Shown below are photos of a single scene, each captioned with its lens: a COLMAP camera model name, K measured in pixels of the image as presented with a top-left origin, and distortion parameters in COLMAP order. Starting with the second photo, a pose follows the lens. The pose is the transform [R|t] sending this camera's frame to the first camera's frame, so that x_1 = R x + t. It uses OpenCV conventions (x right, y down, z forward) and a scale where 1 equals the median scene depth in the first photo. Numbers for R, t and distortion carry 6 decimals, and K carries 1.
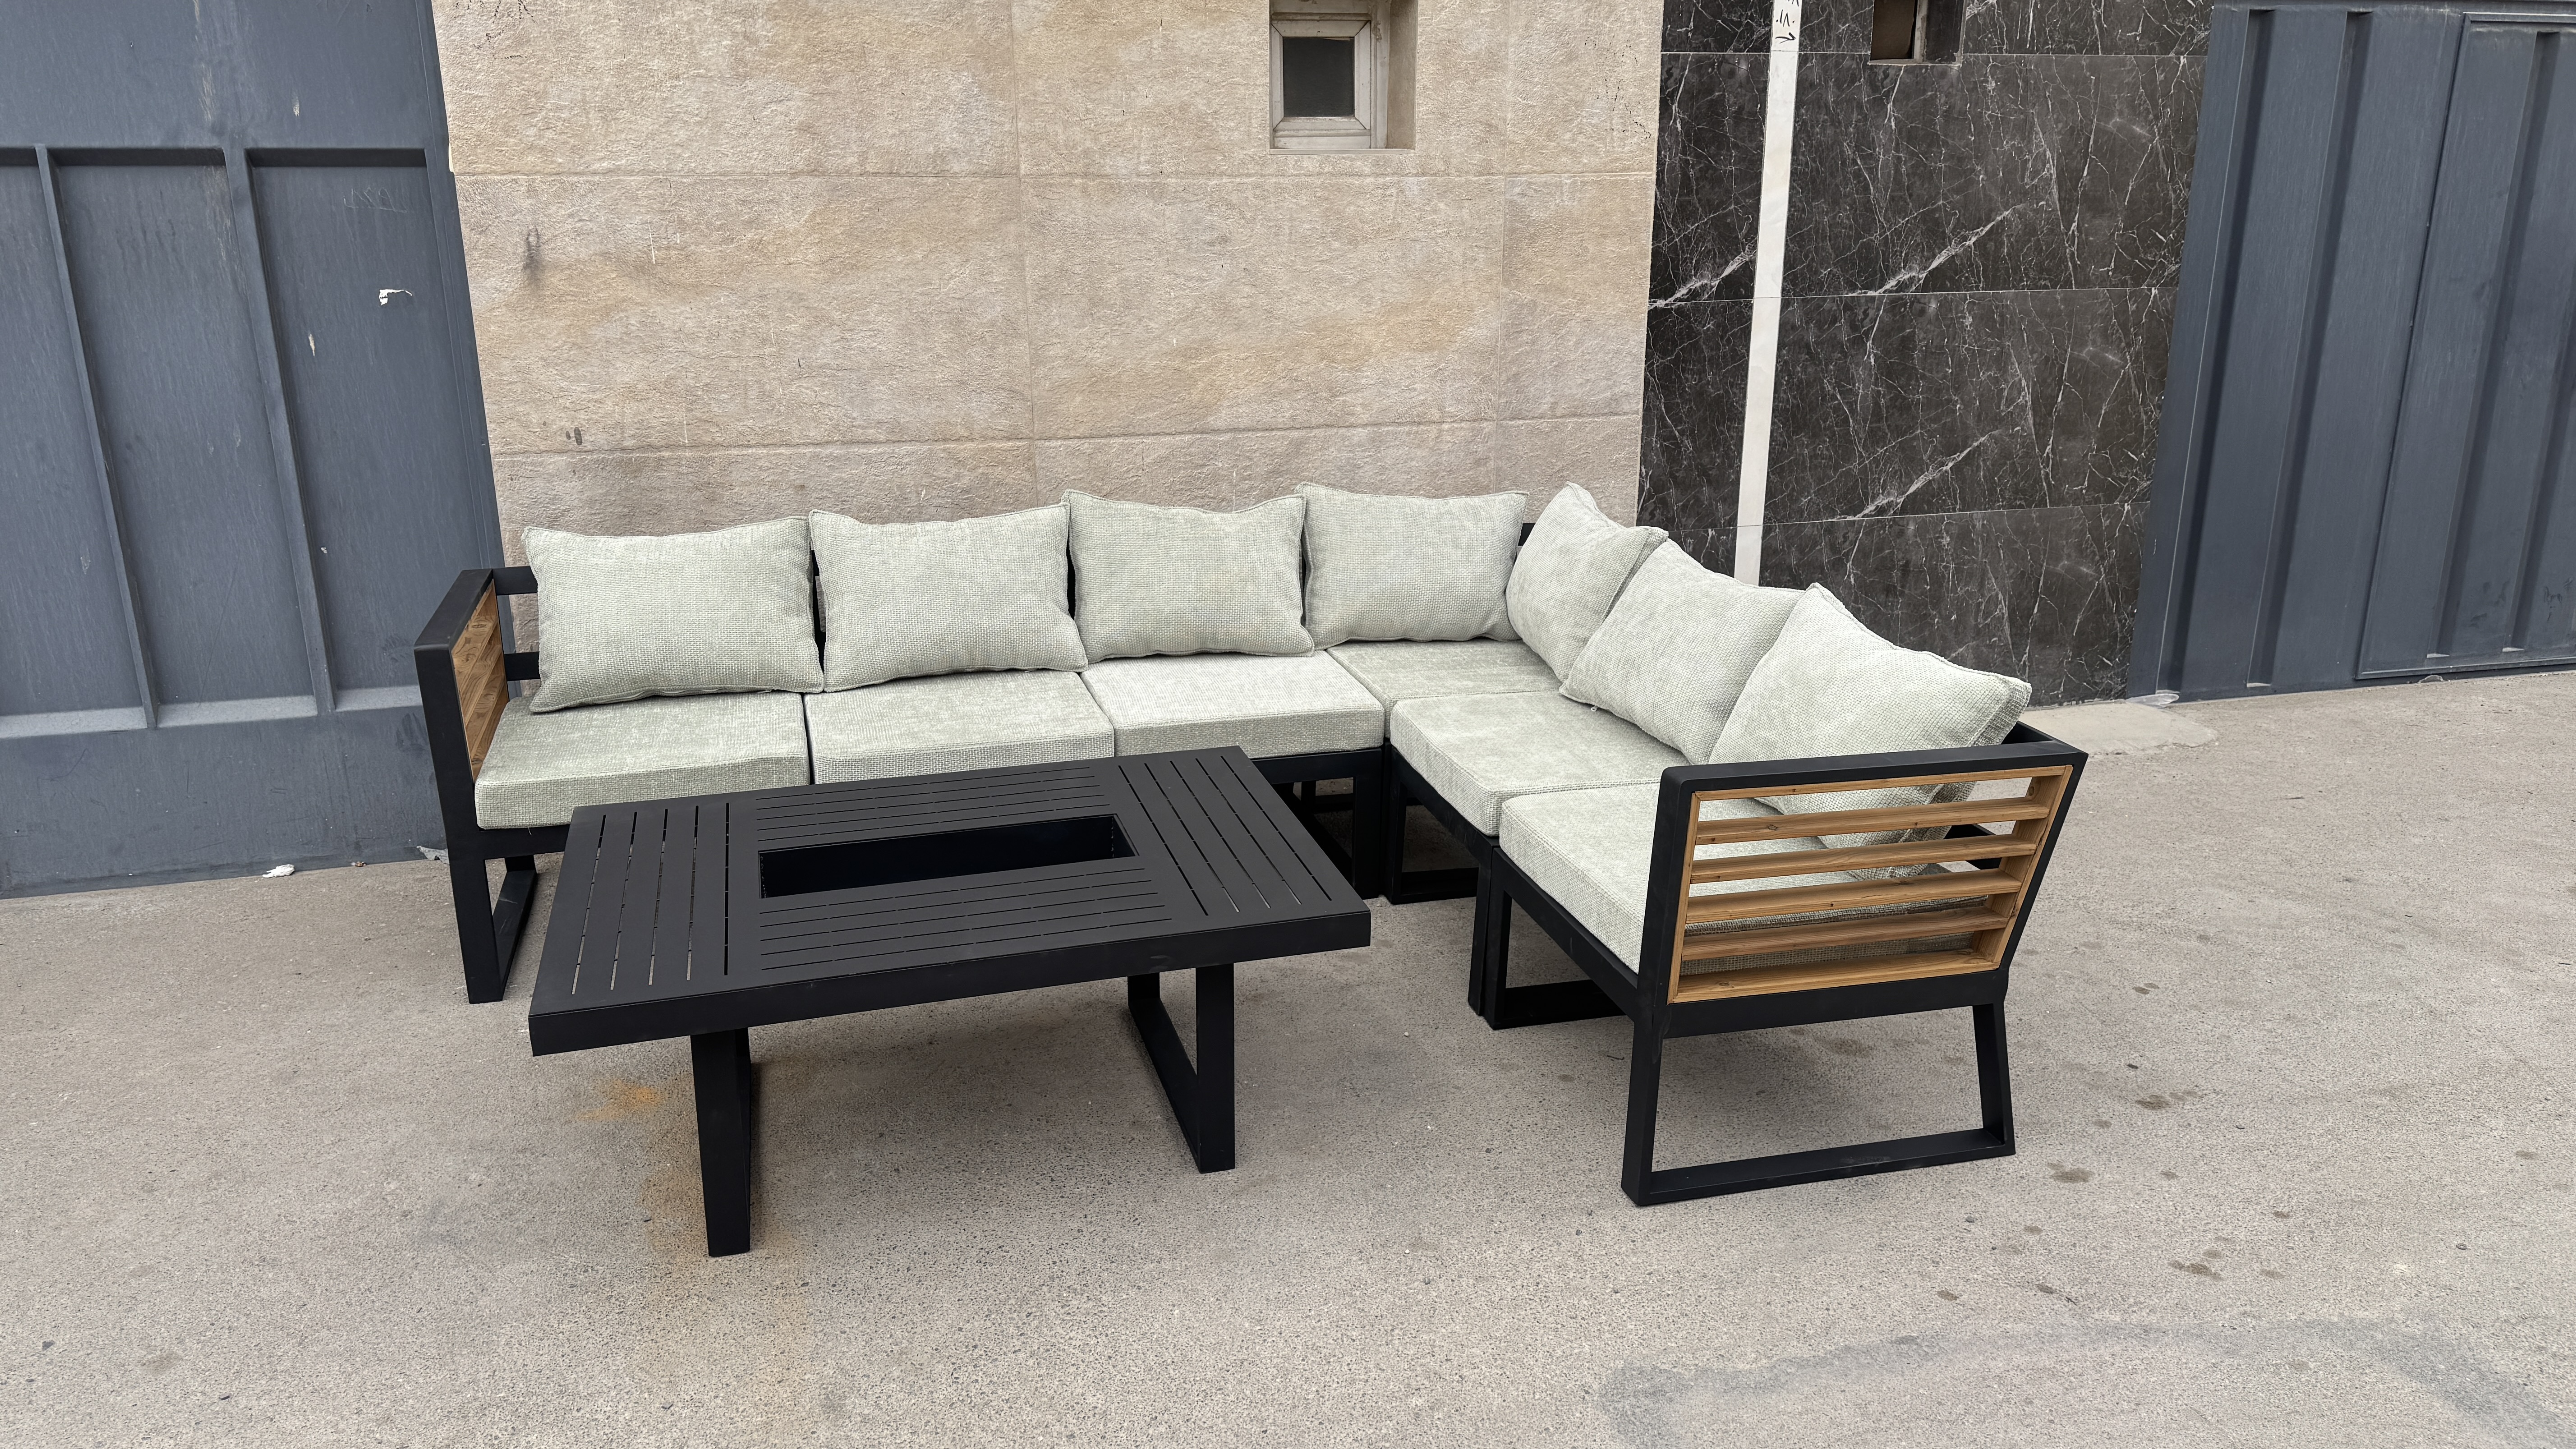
lens RADIAL K [[1816.7, 0, 1291.4], [0, 1816.7, 753.6], [0, 0, 1]] dist [0.067421, -0.104081]
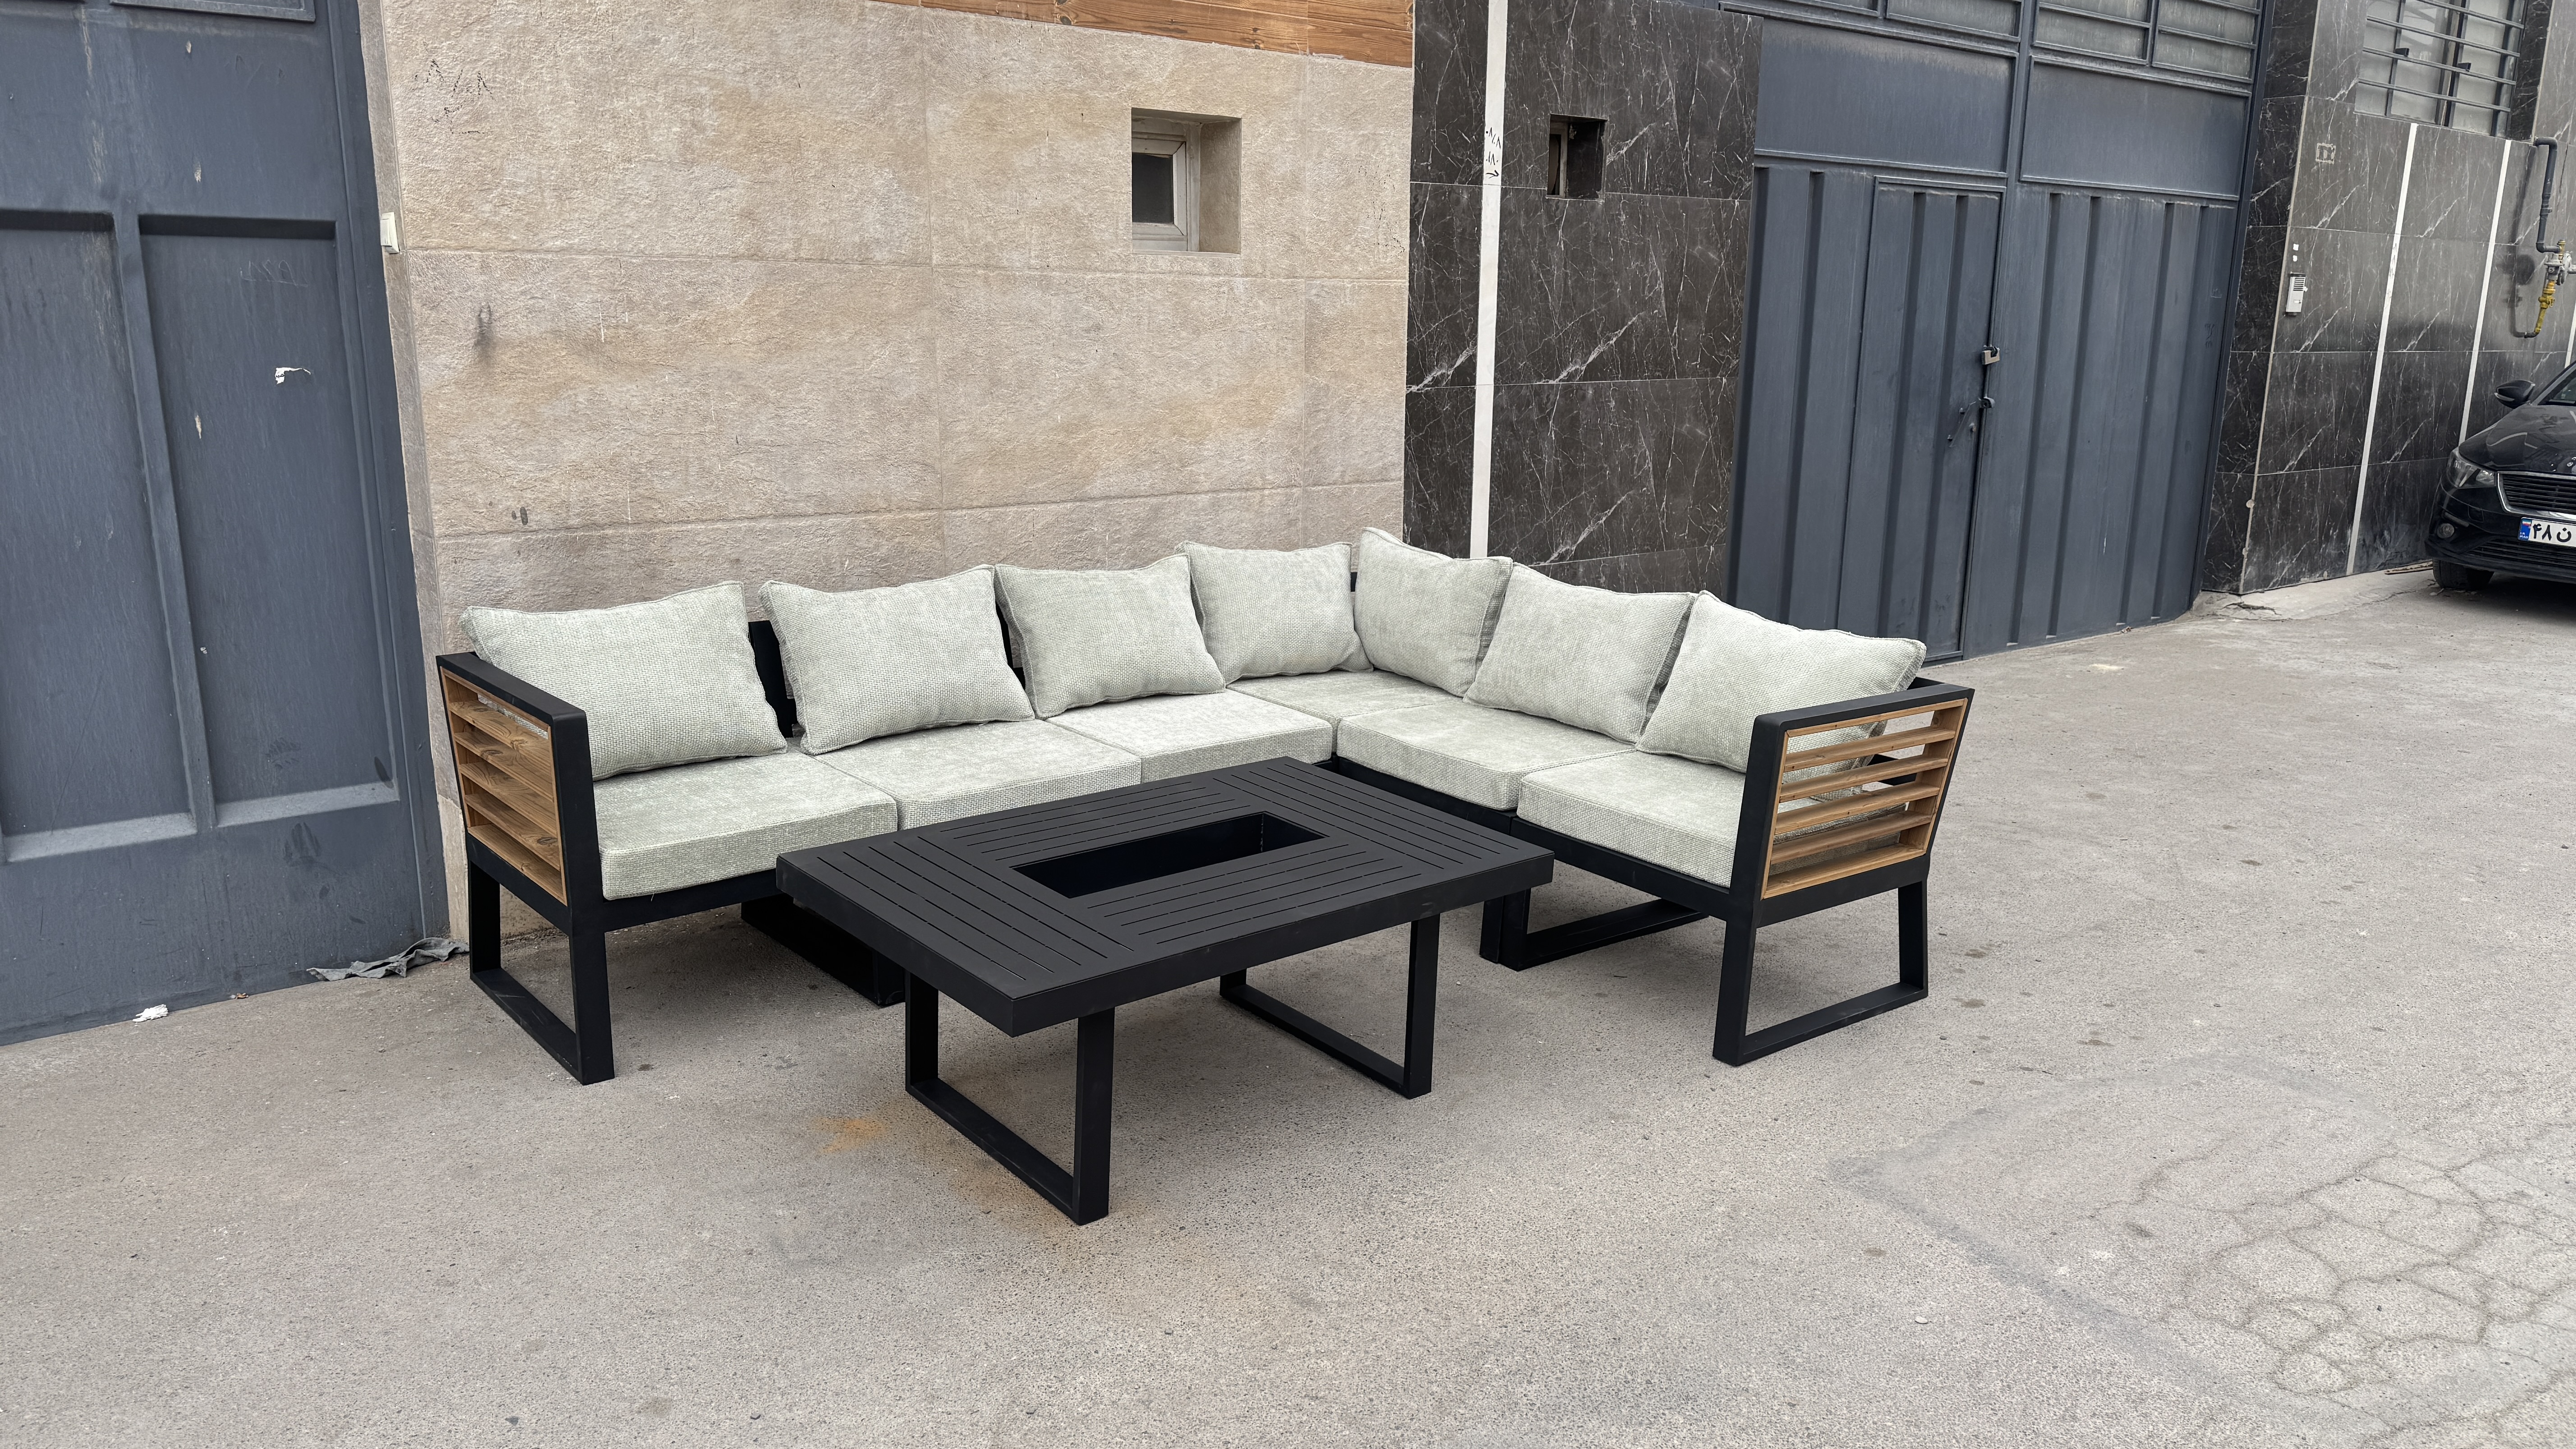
lens RADIAL K [[1816.7, 0, 1302.7], [0, 1816.7, 756.6], [0, 0, 1]] dist [0.067421, -0.104081]
pose [[0.913257, -0.081136, 0.399222, -0.390833], [0.105146, 0.993708, -0.038577, 0.033754], [-0.393580, 0.077207, 0.916042, -0.044888]]
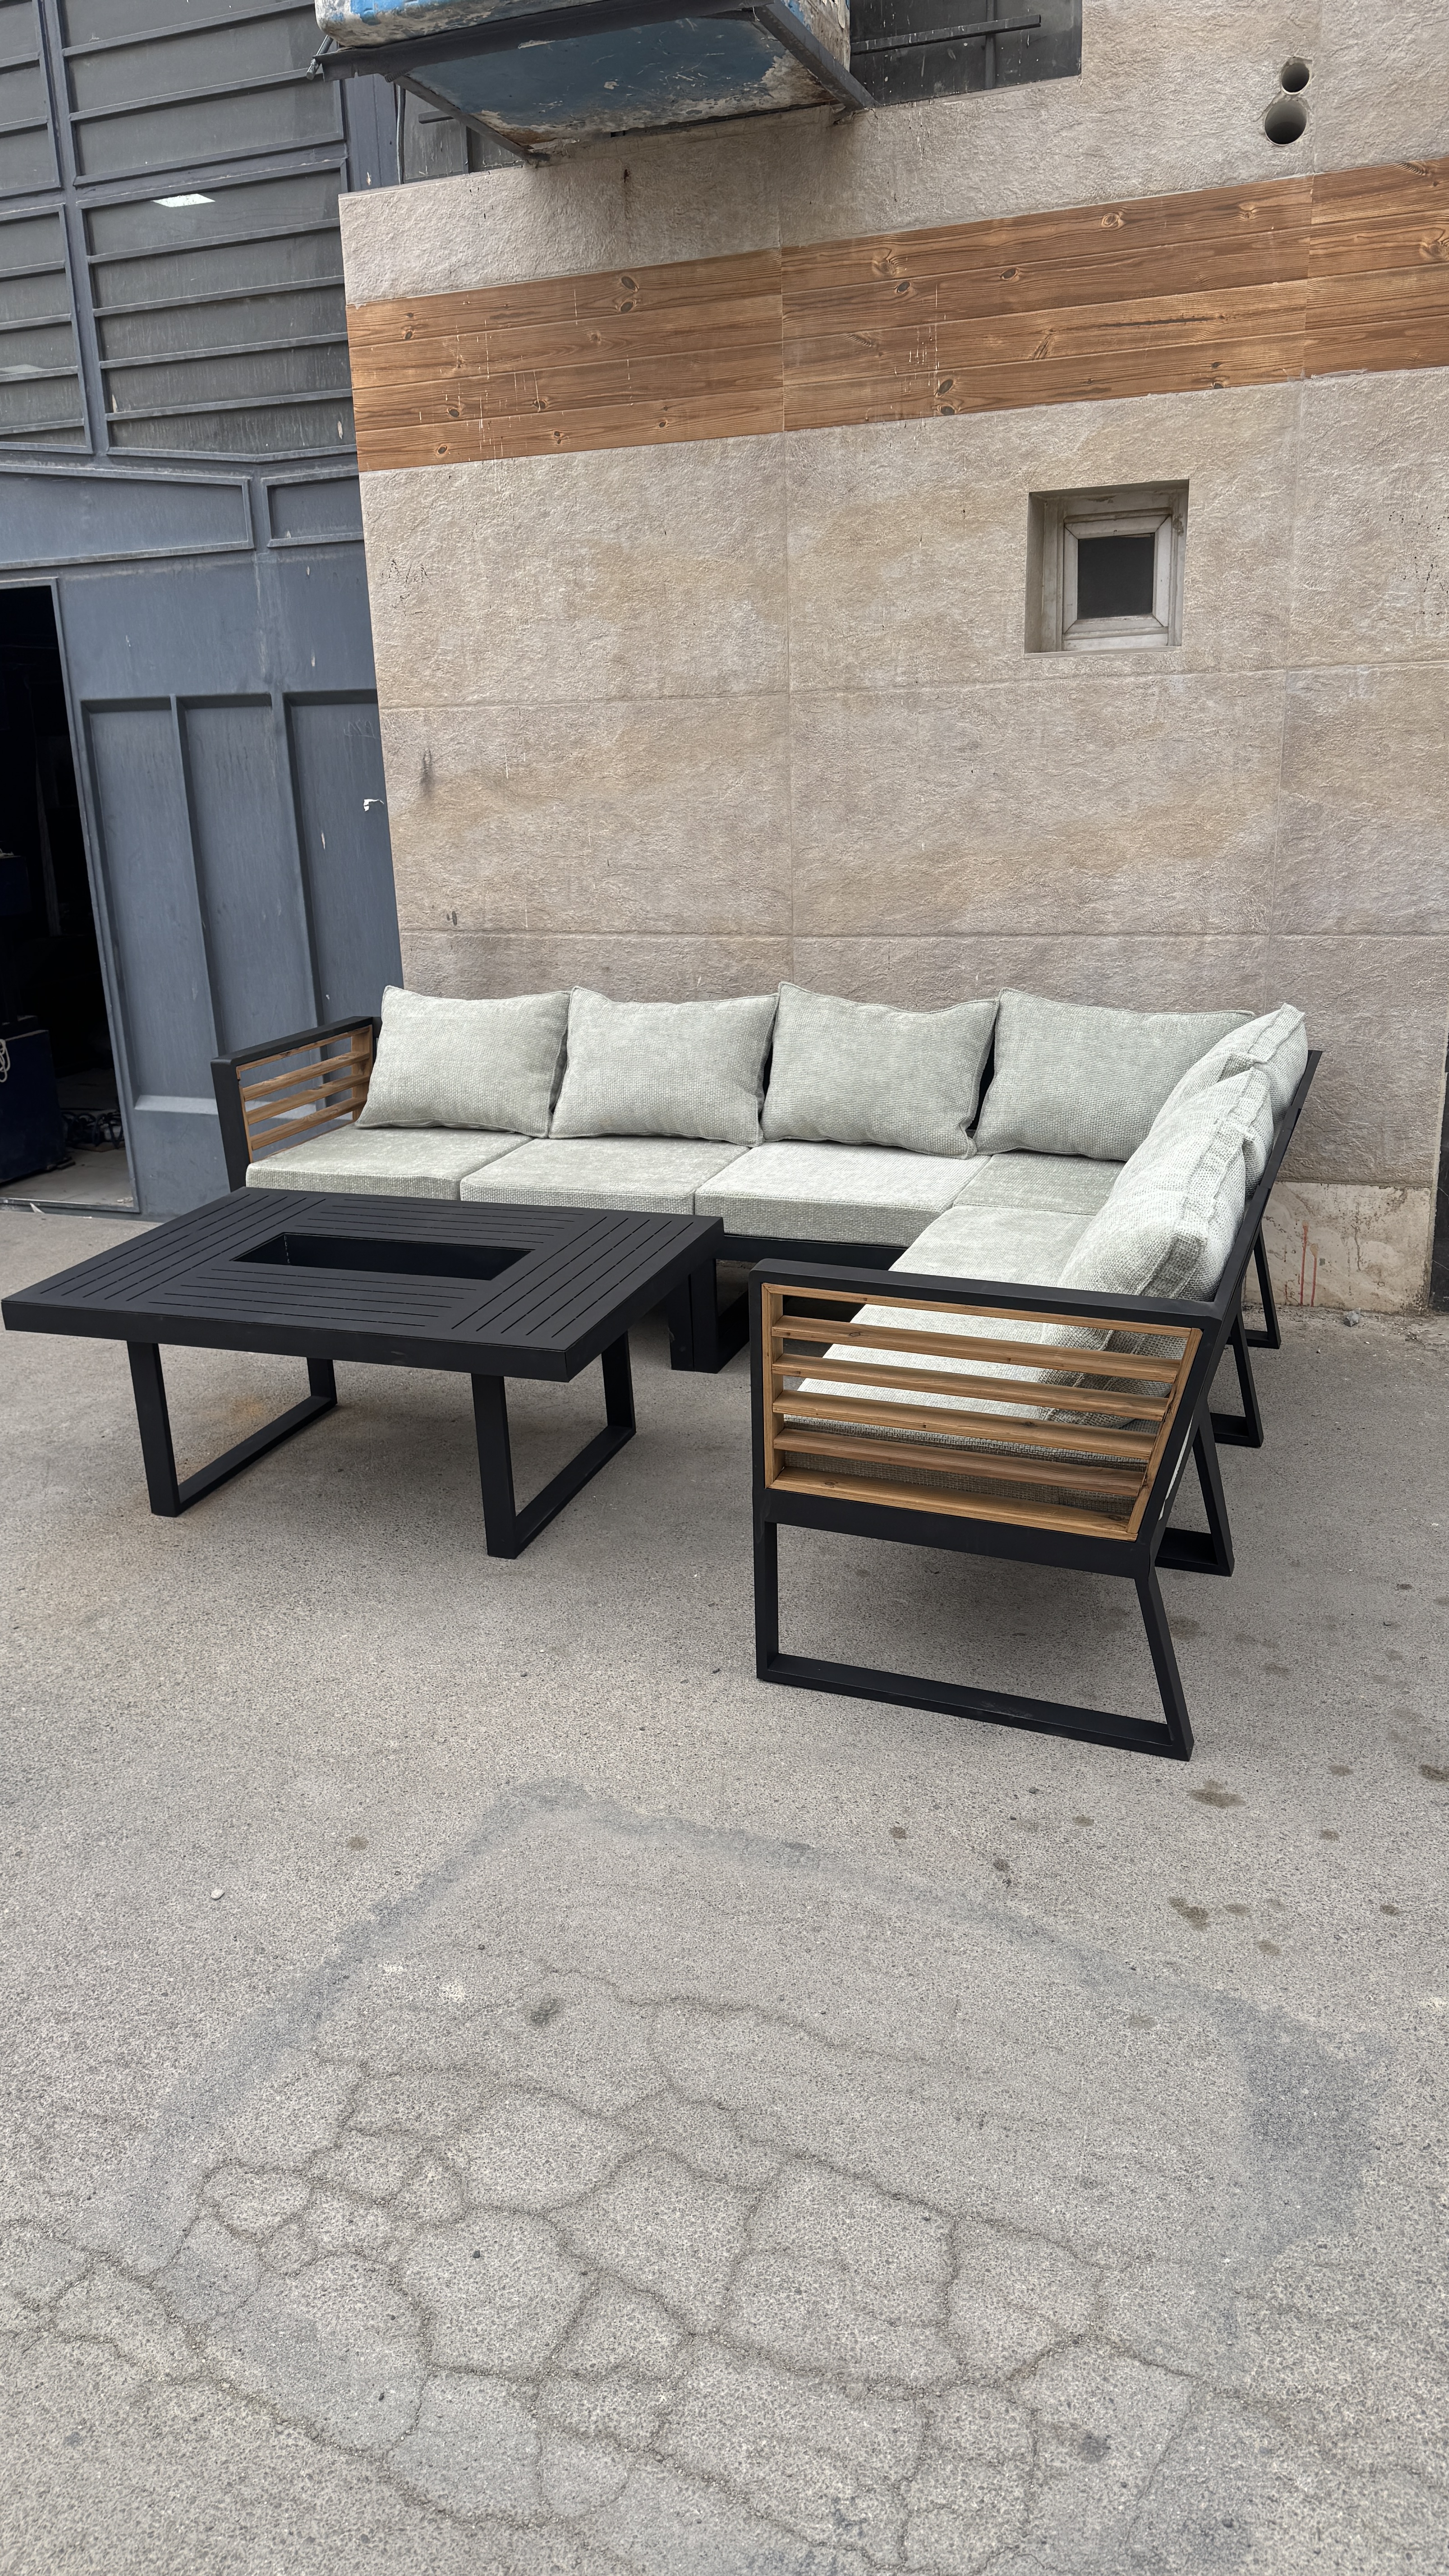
lens RADIAL K [[1816.7, 0, 697.0], [0, 1816.7, 1308.0], [0, 0, 1]] dist [0.067421, -0.104081]
pose [[0.794332, 0.159789, -0.586093, 0.495424], [-0.147386, 0.986652, 0.069242, -0.018984], [0.589334, 0.031381, 0.807280, 0.091621]]
